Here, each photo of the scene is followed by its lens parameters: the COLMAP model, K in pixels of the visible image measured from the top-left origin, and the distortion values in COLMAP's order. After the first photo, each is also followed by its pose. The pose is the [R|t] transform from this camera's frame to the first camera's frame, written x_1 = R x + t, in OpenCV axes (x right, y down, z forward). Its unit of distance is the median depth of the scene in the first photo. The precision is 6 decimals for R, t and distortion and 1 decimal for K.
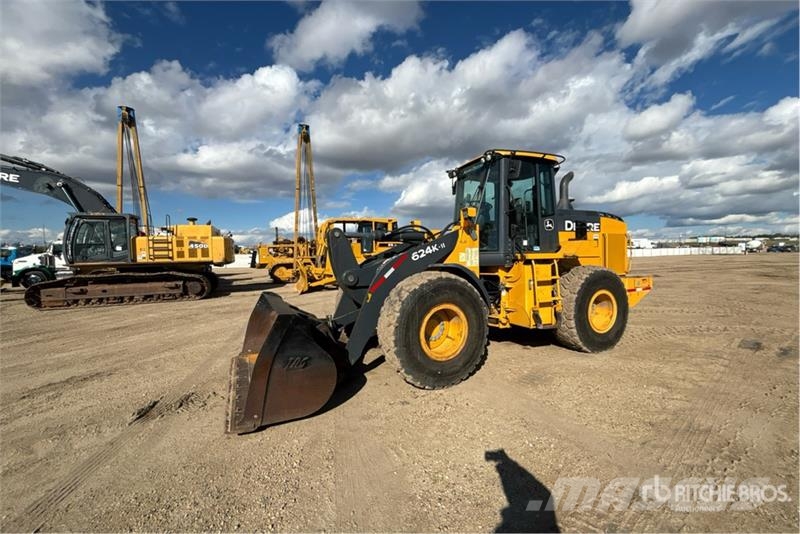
lens RADIAL K [[316.4, 0, 399.5], [0, 316.4, 267.5], [0, 0, 1]] dist [-0.007728, 0.000792]
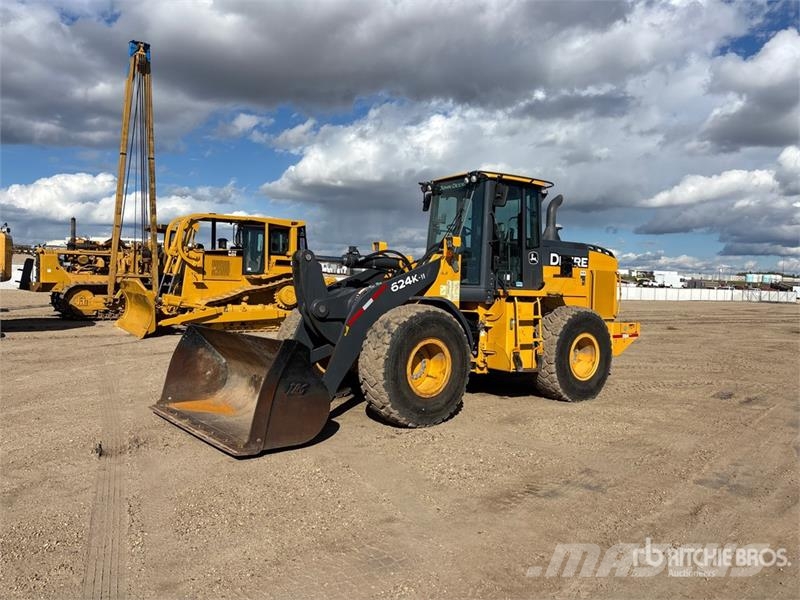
lens RADIAL K [[595.8, 0, 403.0], [0, 595.8, 302.1], [0, 0, 1]] dist [0.024763, -0.014699]
pose [[0.971260, 0.041904, 0.234305, -0.270040], [-0.040931, 0.999121, -0.009019, 0.018137], [-0.234477, -0.000831, 0.972121, -0.542497]]
